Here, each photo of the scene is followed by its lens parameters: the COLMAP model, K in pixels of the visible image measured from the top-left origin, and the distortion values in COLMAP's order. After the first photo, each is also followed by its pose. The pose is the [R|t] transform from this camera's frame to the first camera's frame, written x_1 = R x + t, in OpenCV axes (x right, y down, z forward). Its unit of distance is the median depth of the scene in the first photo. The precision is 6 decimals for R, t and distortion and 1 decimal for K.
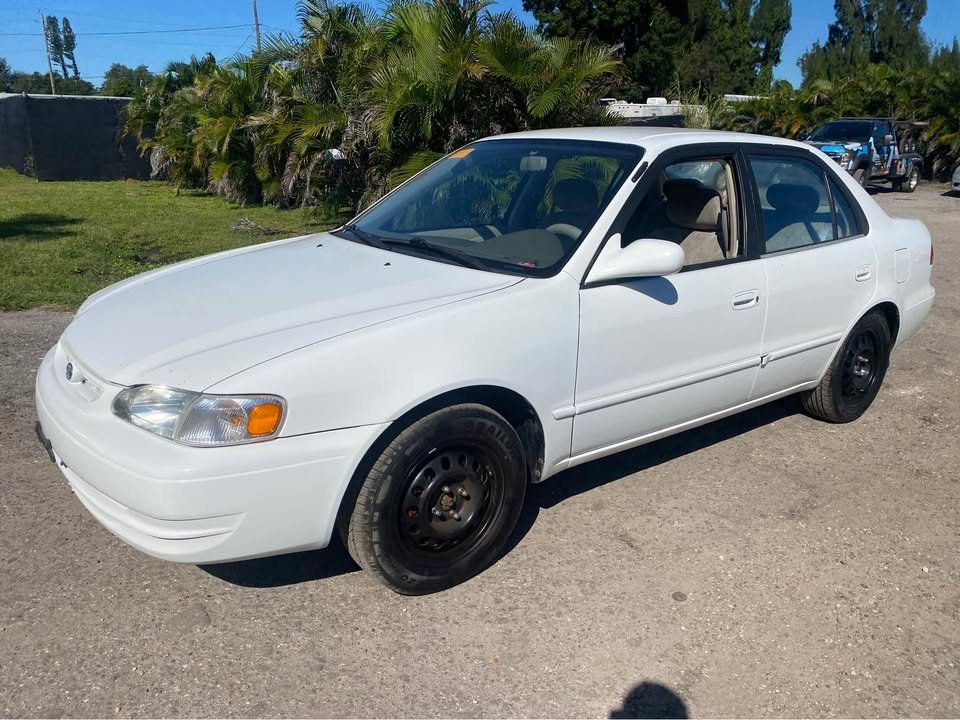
lens RADIAL K [[627.0, 0, 451.5], [0, 627.0, 360.2], [0, 0, 1]] dist [0.020297, -0.005948]
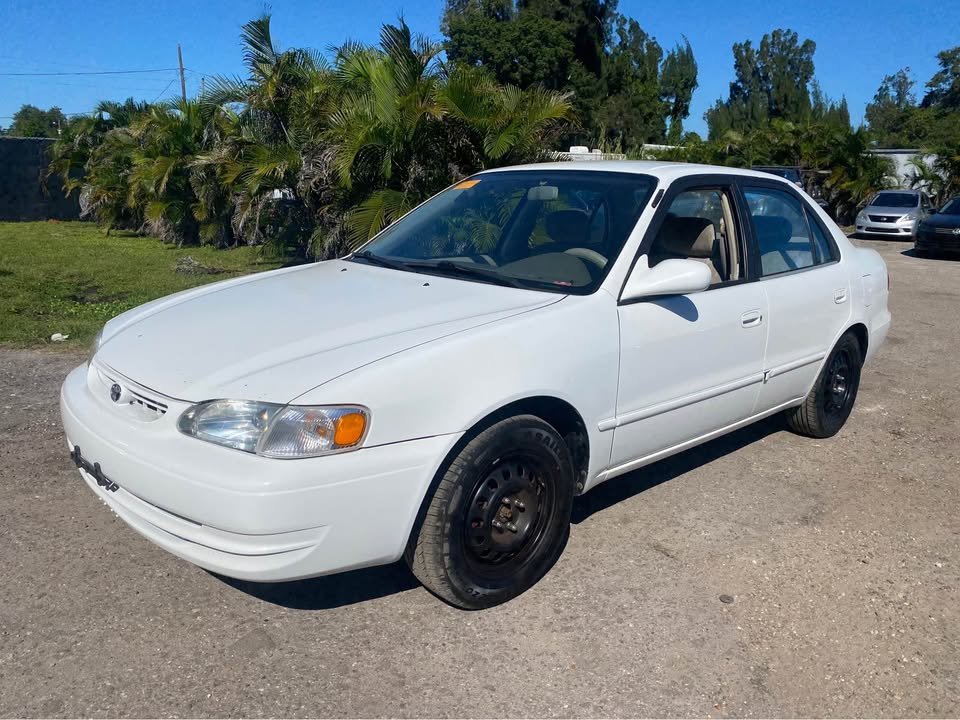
lens RADIAL K [[627.0, 0, 451.5], [0, 627.0, 360.2], [0, 0, 1]] dist [0.020297, -0.005948]
pose [[0.996108, -0.015160, 0.086830, -0.155297], [0.020444, 0.997971, -0.060294, 0.033267], [-0.085740, 0.061835, 0.994397, -0.013403]]
